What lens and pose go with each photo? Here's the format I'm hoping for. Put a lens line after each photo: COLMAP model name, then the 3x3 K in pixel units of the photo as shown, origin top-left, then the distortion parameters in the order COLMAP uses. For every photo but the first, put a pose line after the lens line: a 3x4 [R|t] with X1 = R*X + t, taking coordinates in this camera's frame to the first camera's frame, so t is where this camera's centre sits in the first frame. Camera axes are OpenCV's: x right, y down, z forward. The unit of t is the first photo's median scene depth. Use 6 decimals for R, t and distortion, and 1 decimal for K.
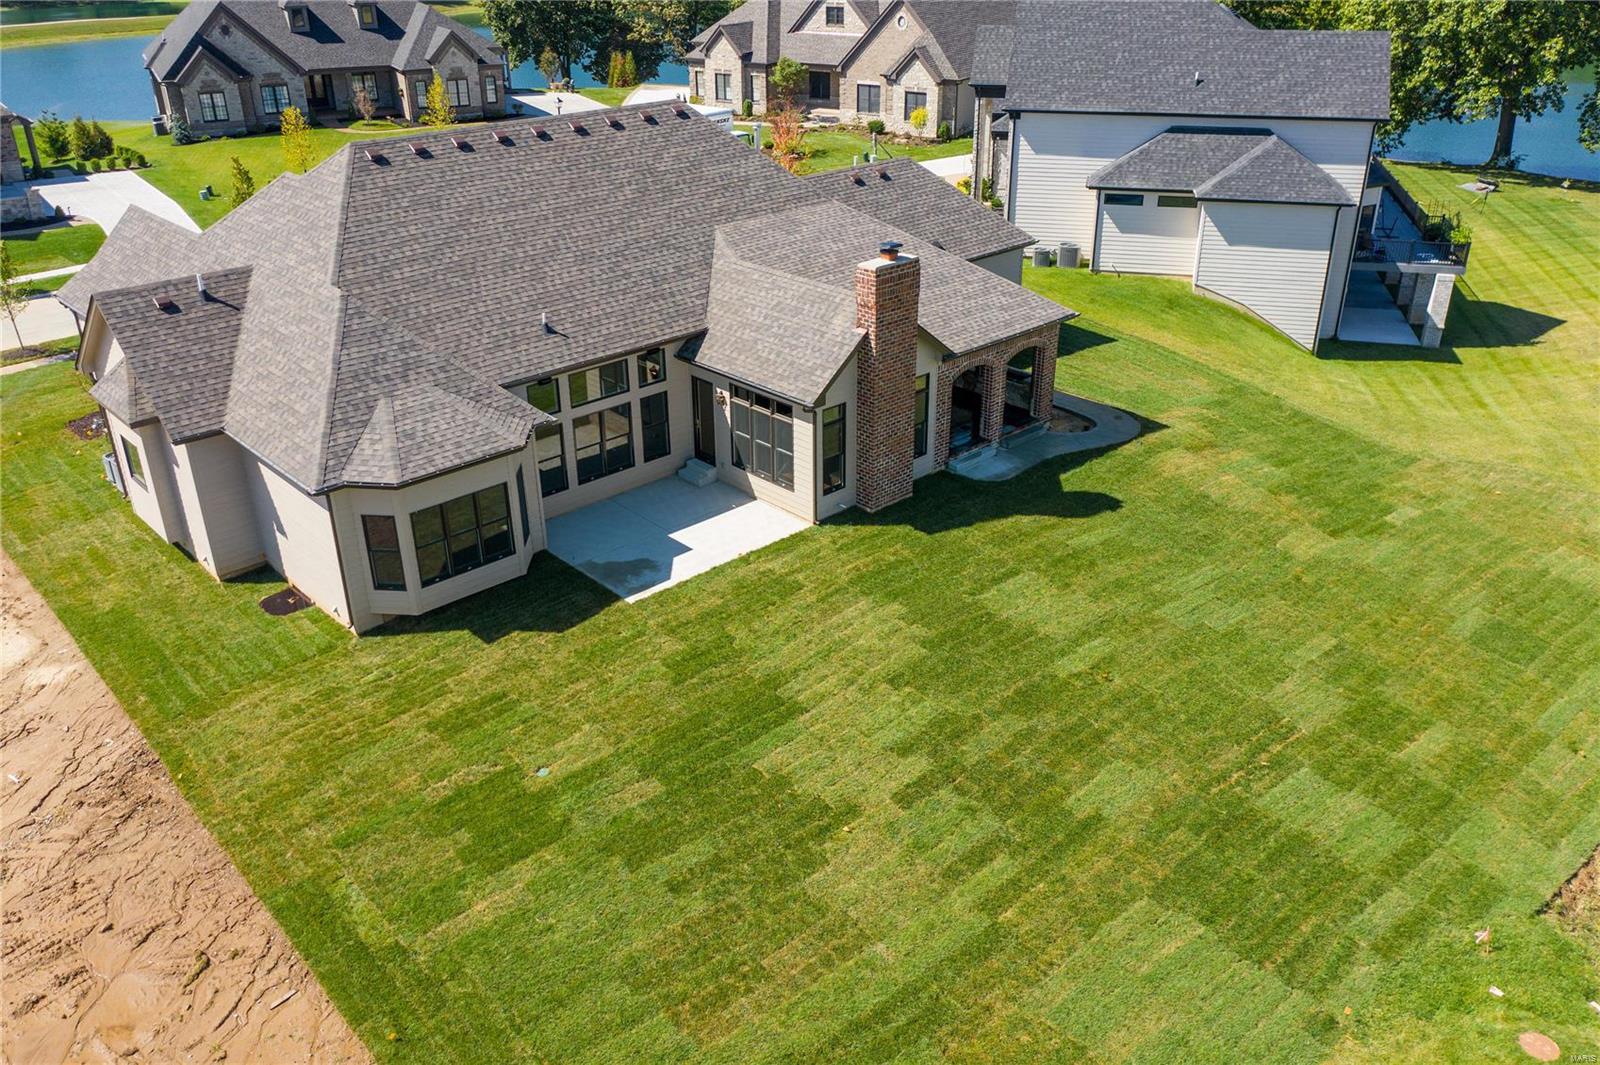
lens RADIAL K [[1285.7, 0, 798.2], [0, 1285.7, 534.0], [0, 0, 1]] dist [0.005188, -0.005291]
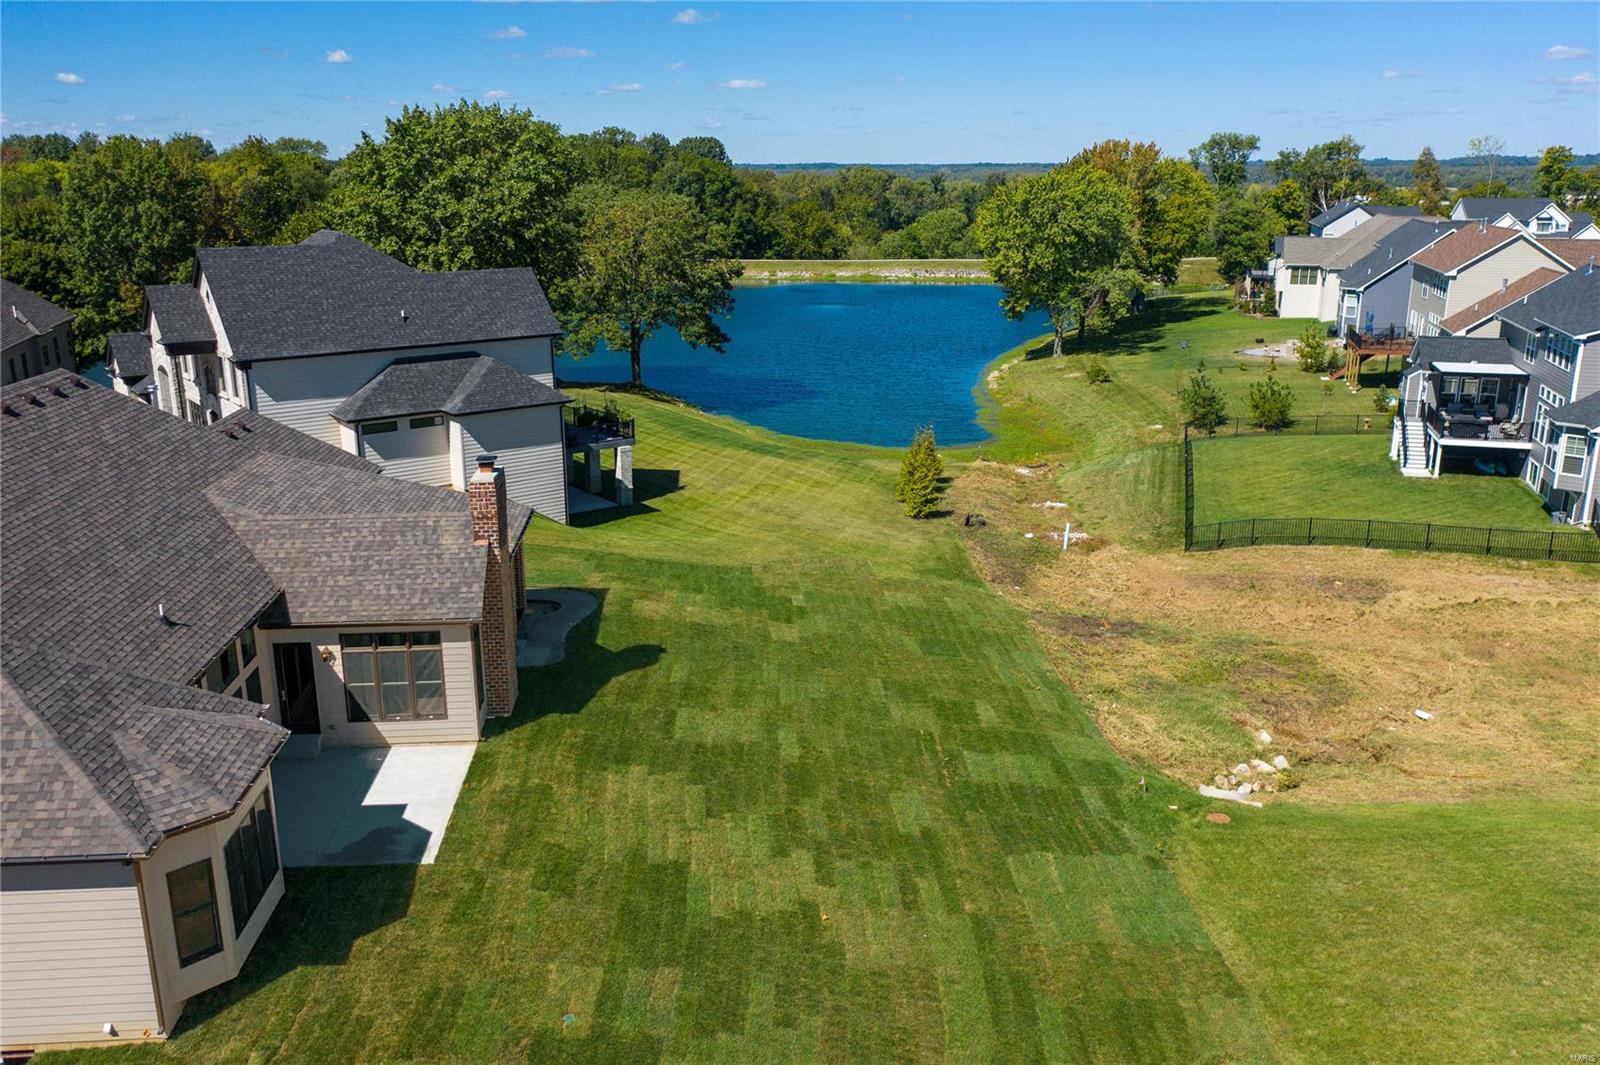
lens RADIAL K [[1285.7, 0, 797.7], [0, 1285.7, 533.2], [0, 0, 1]] dist [0.005188, -0.005291]
pose [[0.617259, -0.205811, 0.759364, -0.554024], [0.345483, 0.938048, -0.026590, -0.047203], [-0.706847, 0.278760, 0.650123, 0.136359]]
